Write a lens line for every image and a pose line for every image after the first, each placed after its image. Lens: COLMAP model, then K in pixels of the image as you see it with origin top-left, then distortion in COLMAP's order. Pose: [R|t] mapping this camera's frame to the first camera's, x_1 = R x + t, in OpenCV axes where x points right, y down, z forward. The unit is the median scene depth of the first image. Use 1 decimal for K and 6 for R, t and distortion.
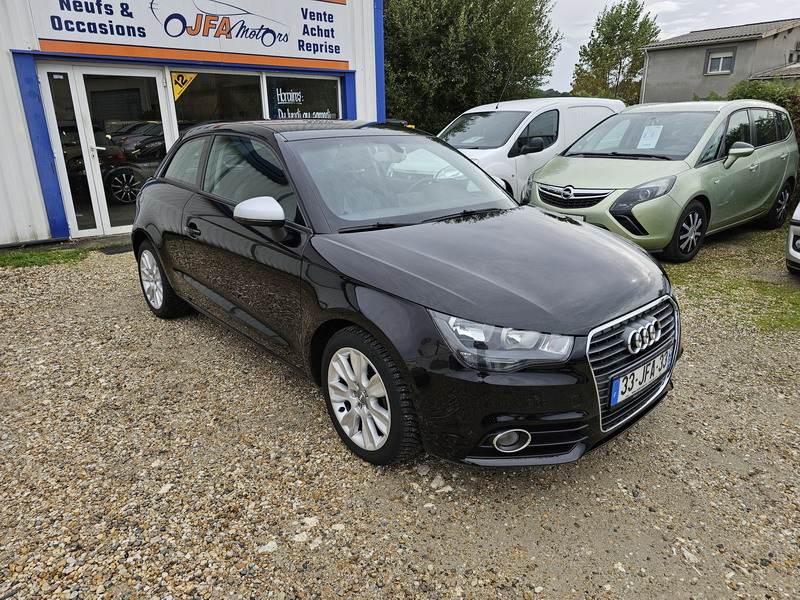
lens RADIAL K [[542.3, 0, 404.9], [0, 542.3, 298.8], [0, 0, 1]] dist [0.046467, -0.034722]
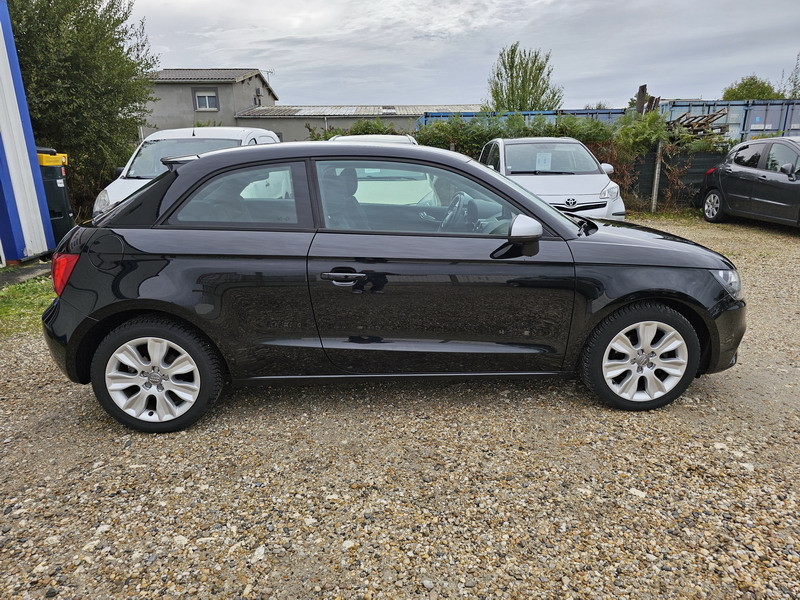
lens RADIAL K [[542.3, 0, 404.9], [0, 542.3, 298.8], [0, 0, 1]] dist [0.046467, -0.034722]
pose [[0.616100, -0.209301, 0.759351, -0.819782], [0.249435, 0.966277, 0.063957, -0.104507], [-0.747130, 0.150004, 0.647530, 0.352906]]
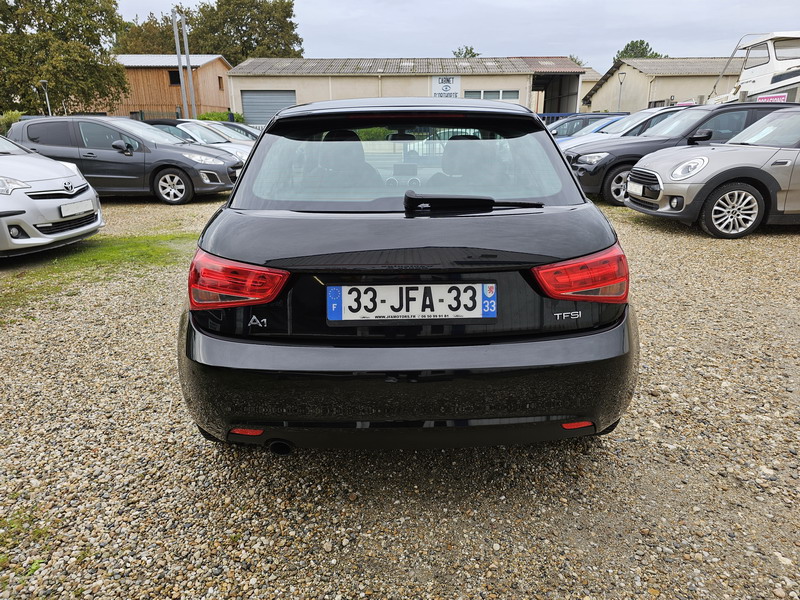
lens RADIAL K [[539.0, 0, 412.6], [0, 539.0, 300.1], [0, 0, 1]] dist [0.052804, -0.038831]
pose [[-0.761720, -0.184964, 0.620943, -0.712910], [0.212672, 0.833904, 0.509288, -0.465154], [-0.612007, 0.519992, -0.595865, 1.550127]]
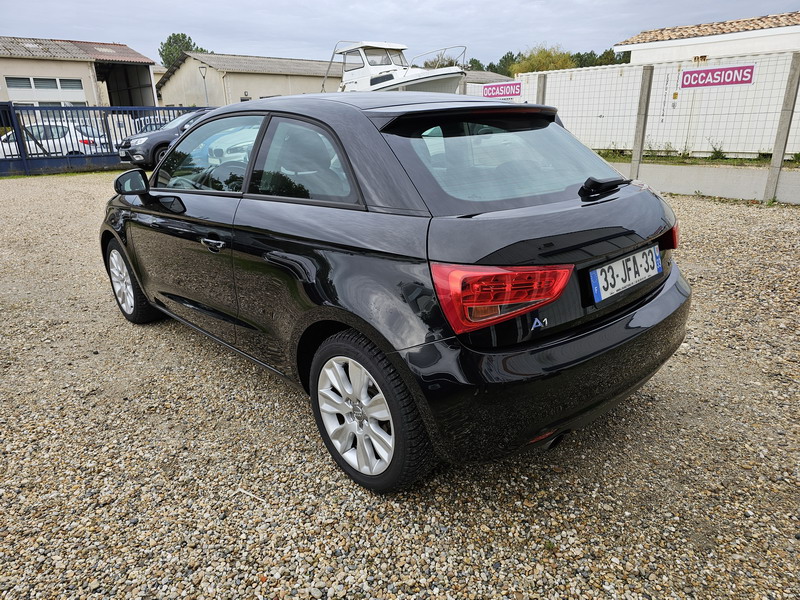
lens RADIAL K [[533.4, 0, 410.7], [0, 533.4, 305.9], [0, 0, 1]] dist [0.057810, -0.039872]
pose [[-0.999104, 0.036320, -0.021746, -0.221151], [0.015535, 0.792434, 0.609760, -0.527833], [0.039378, 0.608875, -0.792288, 1.703985]]
